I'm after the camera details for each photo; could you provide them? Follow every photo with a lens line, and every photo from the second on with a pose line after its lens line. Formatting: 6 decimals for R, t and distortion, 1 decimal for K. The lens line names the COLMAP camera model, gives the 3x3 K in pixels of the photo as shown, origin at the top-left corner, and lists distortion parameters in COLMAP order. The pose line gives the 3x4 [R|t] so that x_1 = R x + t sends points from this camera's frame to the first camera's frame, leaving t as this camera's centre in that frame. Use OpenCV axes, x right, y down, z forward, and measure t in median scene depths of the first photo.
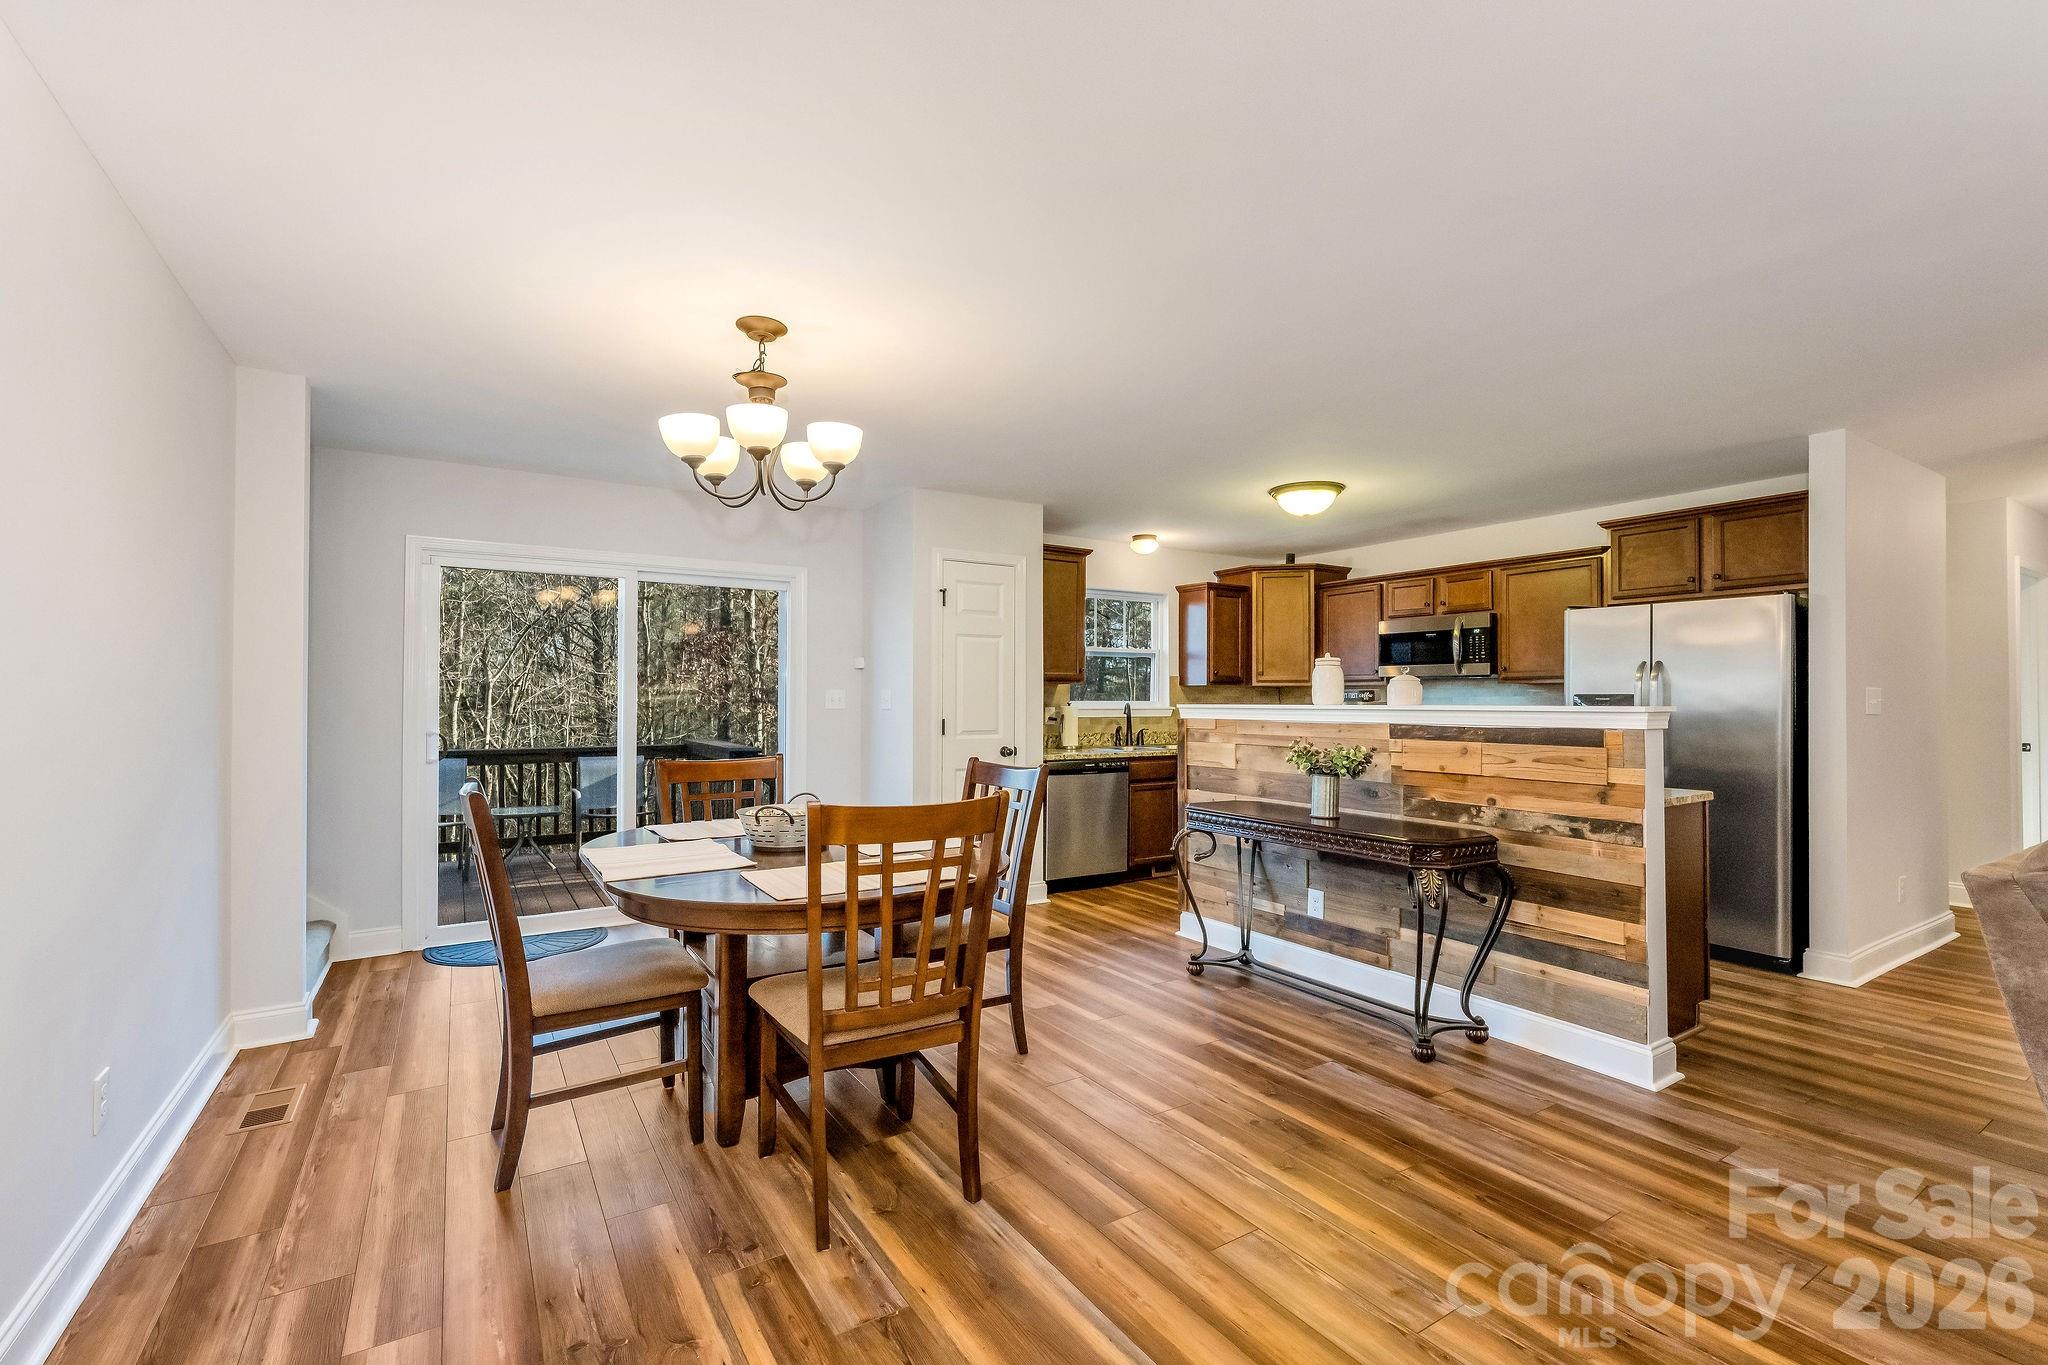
lens RADIAL K [[860.3, 0, 1023.4], [0, 860.3, 692.5], [0, 0, 1]] dist [0.001267, -0.000469]
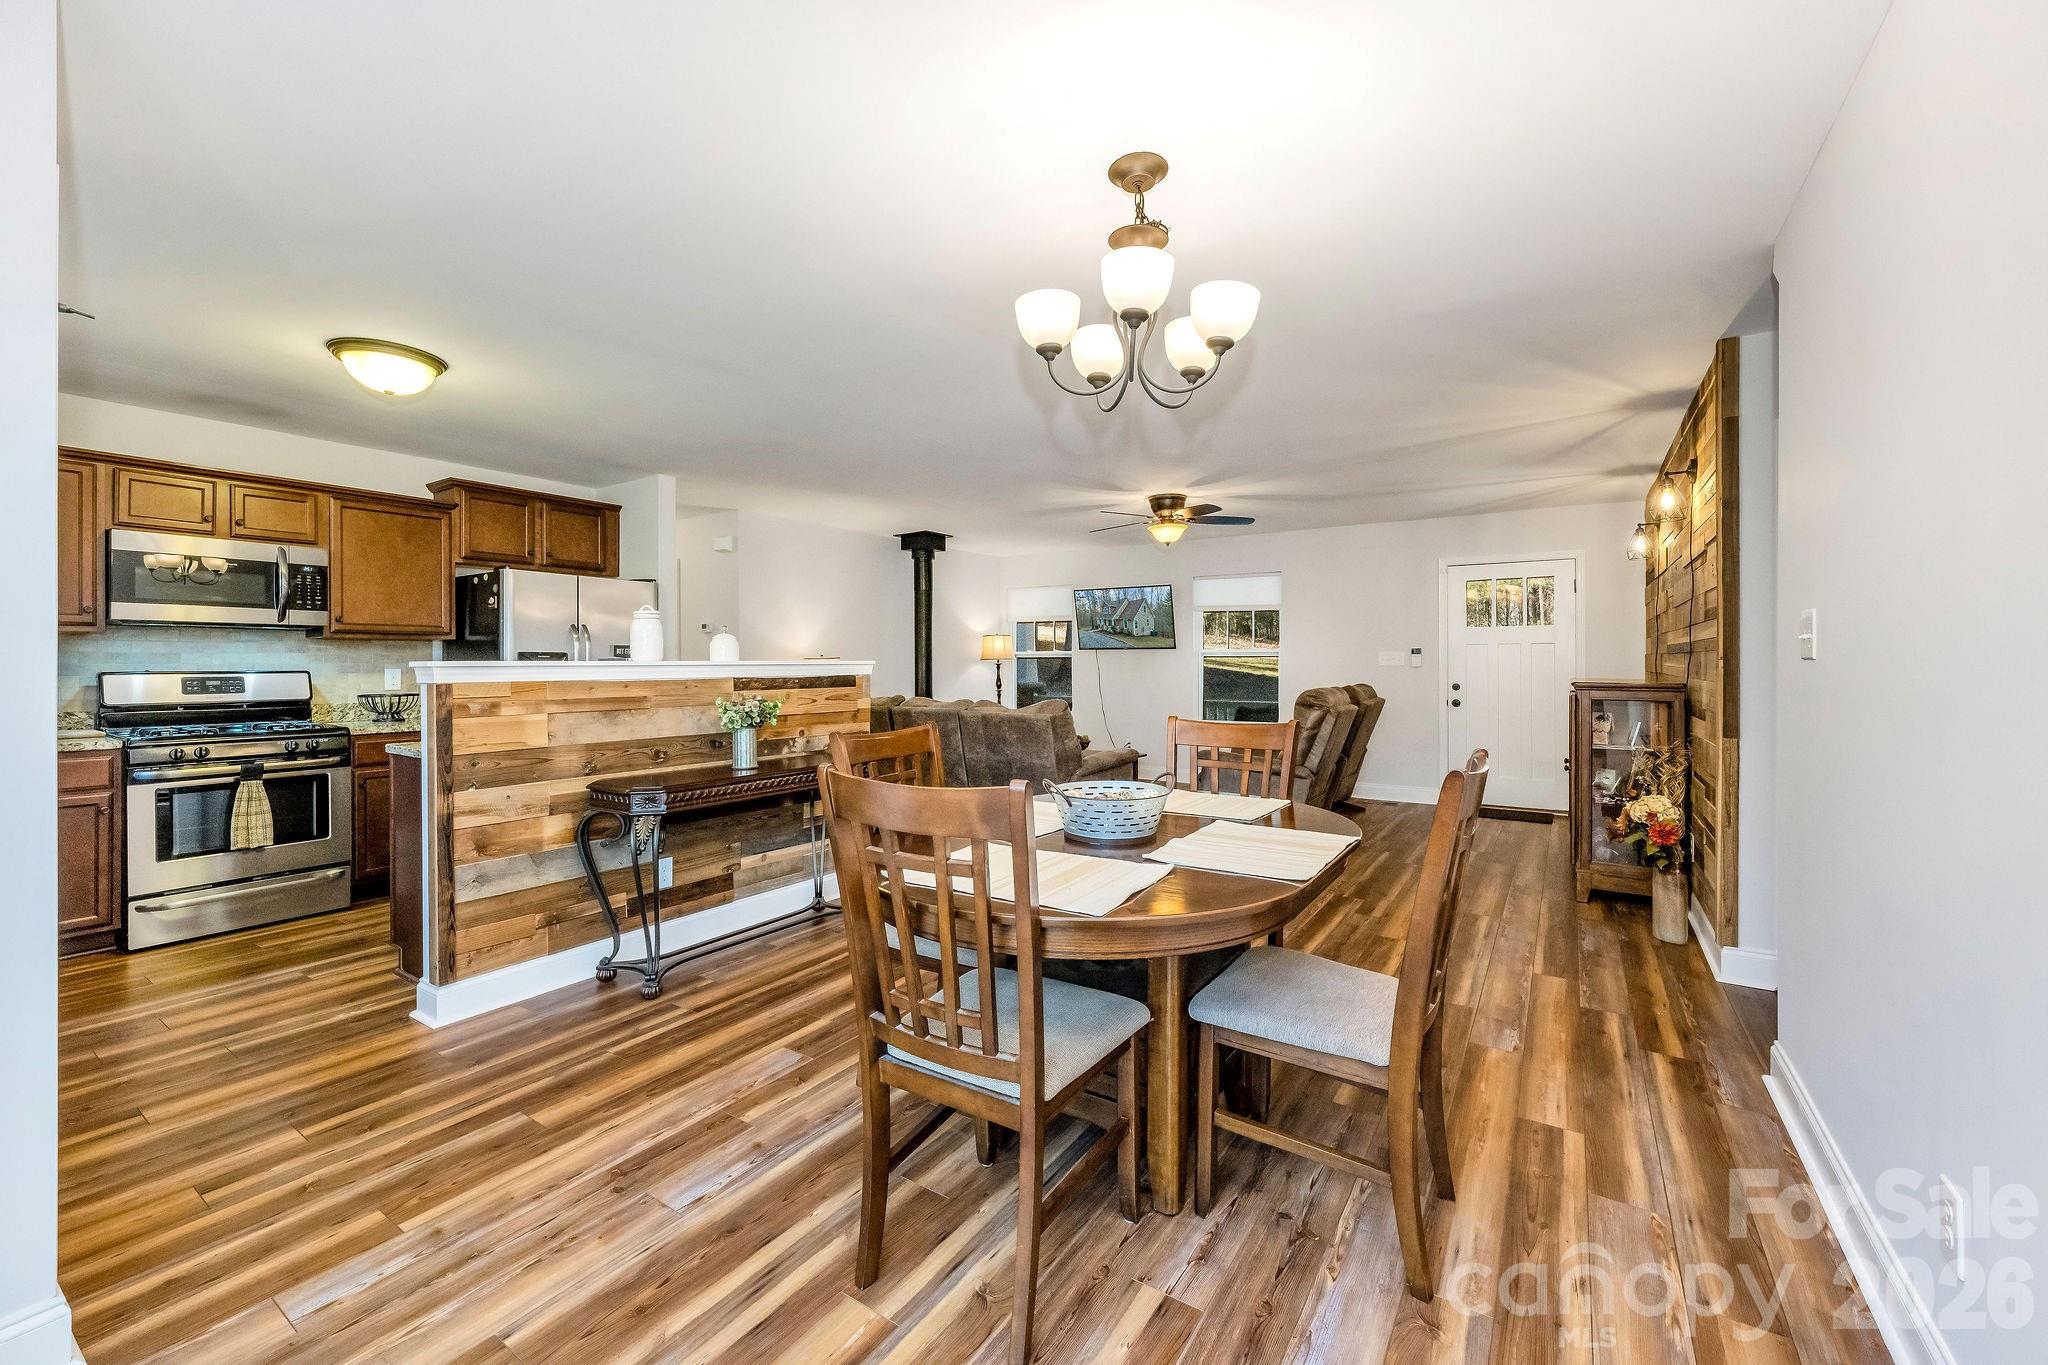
lens RADIAL K [[1031.9, 0, 1035.3], [0, 1031.9, 670.1], [0, 0, 1]] dist [-0.002503, -0.001062]
pose [[-0.487093, -0.005672, 0.873332, -0.745093], [-0.006161, 0.999976, 0.003059, 0.016460], [-0.873329, -0.003891, -0.487116, 1.064008]]
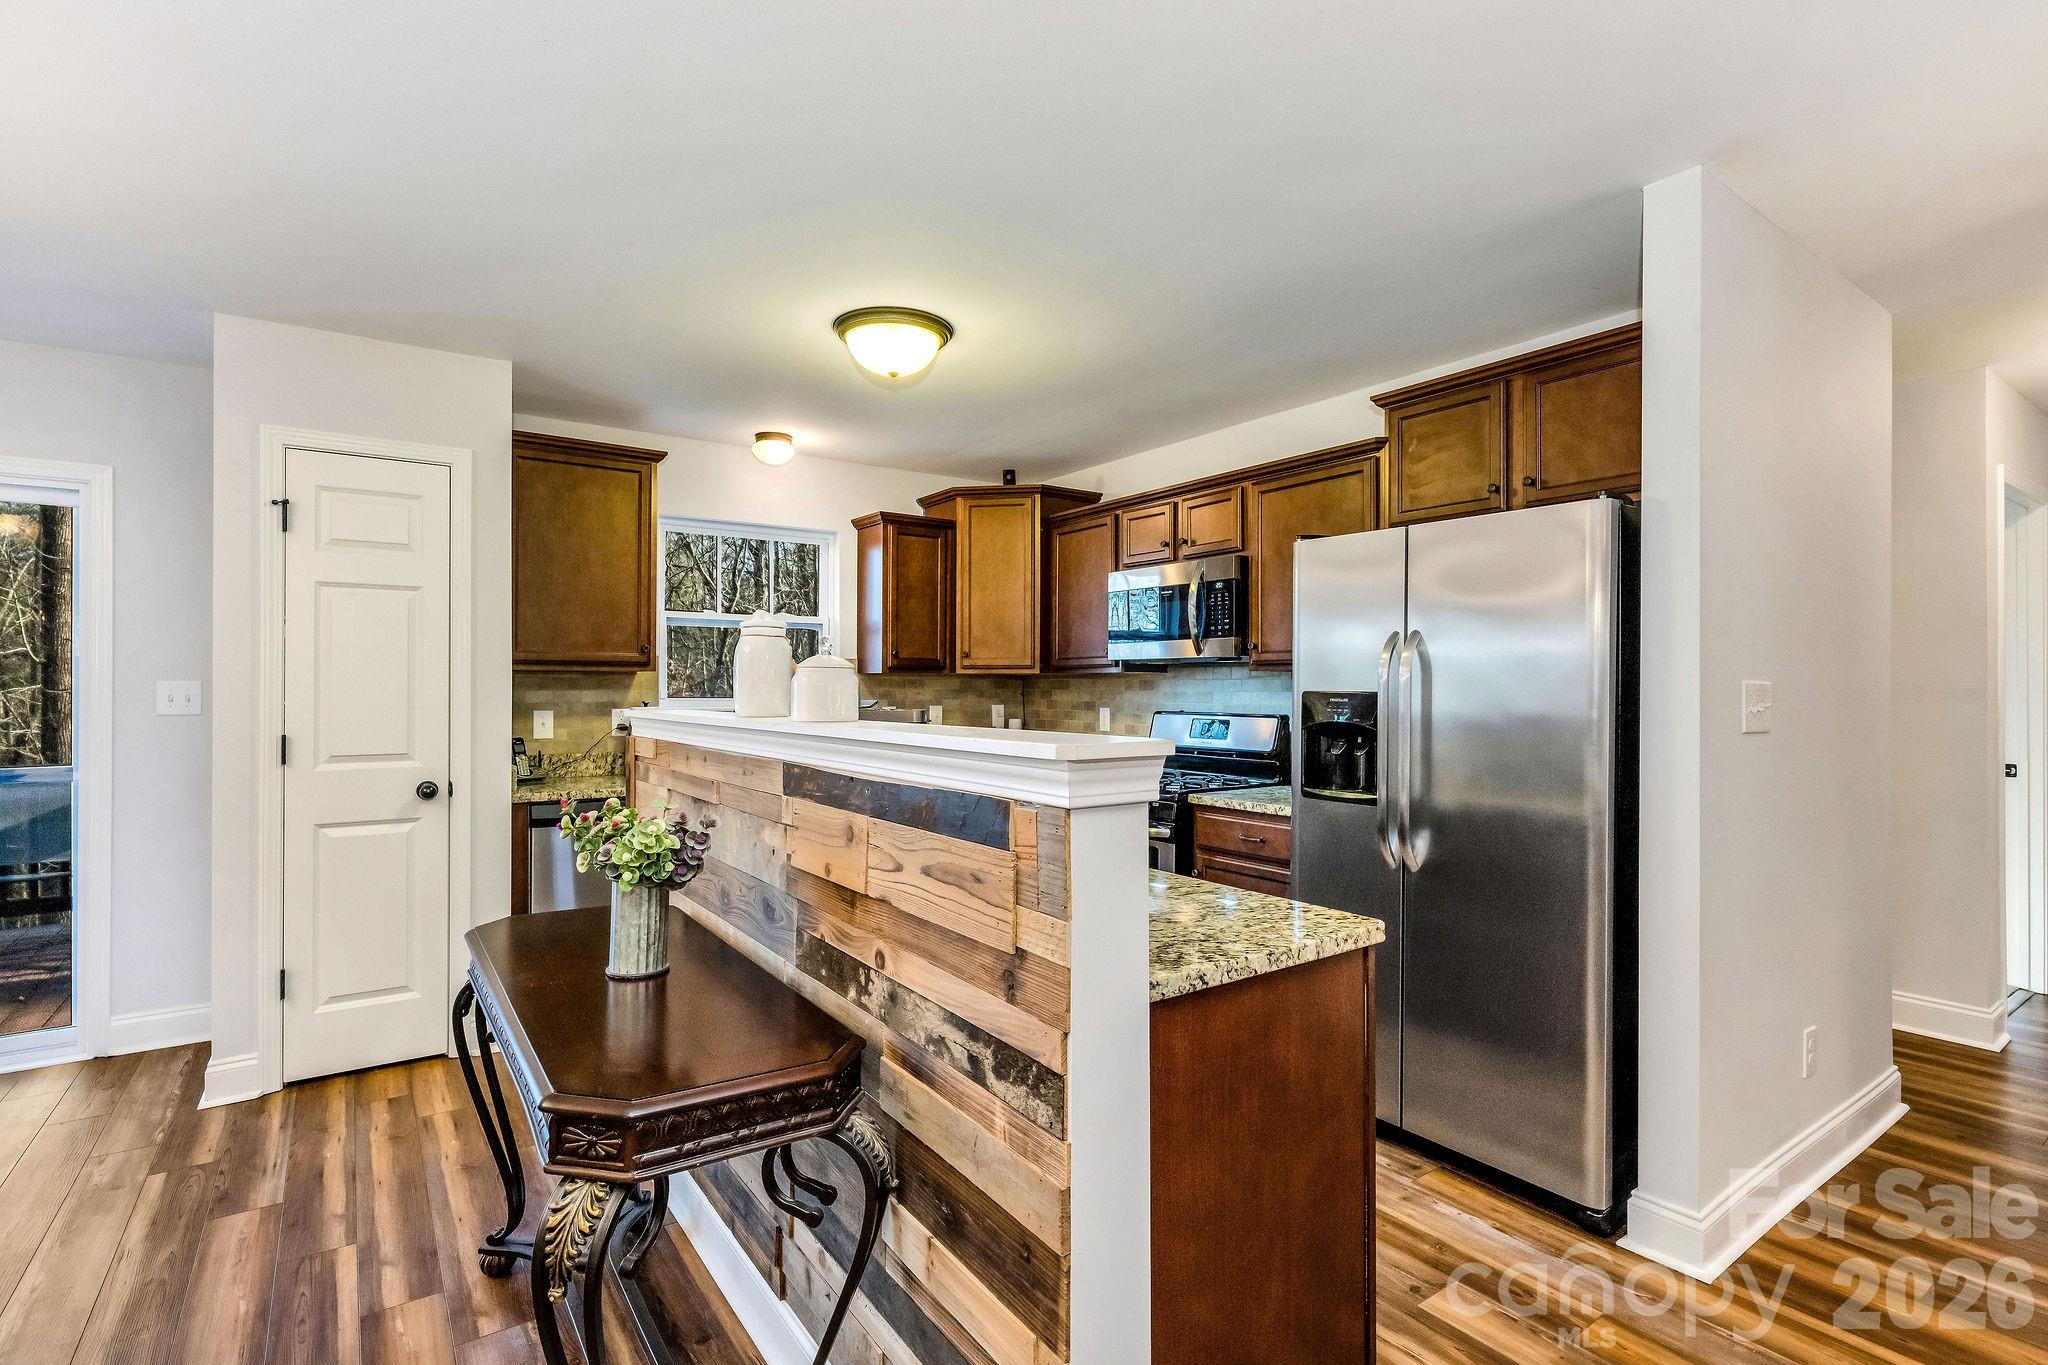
lens RADIAL K [[992.1, 0, 1095.5], [0, 992.1, 685.0], [0, 0, 1]] dist [0.000120, -0.000022]
pose [[0.992876, -0.002349, 0.119128, 0.429573], [0.001576, 0.999977, 0.006585, -0.006204], [-0.119141, -0.006350, 0.992857, 0.373965]]
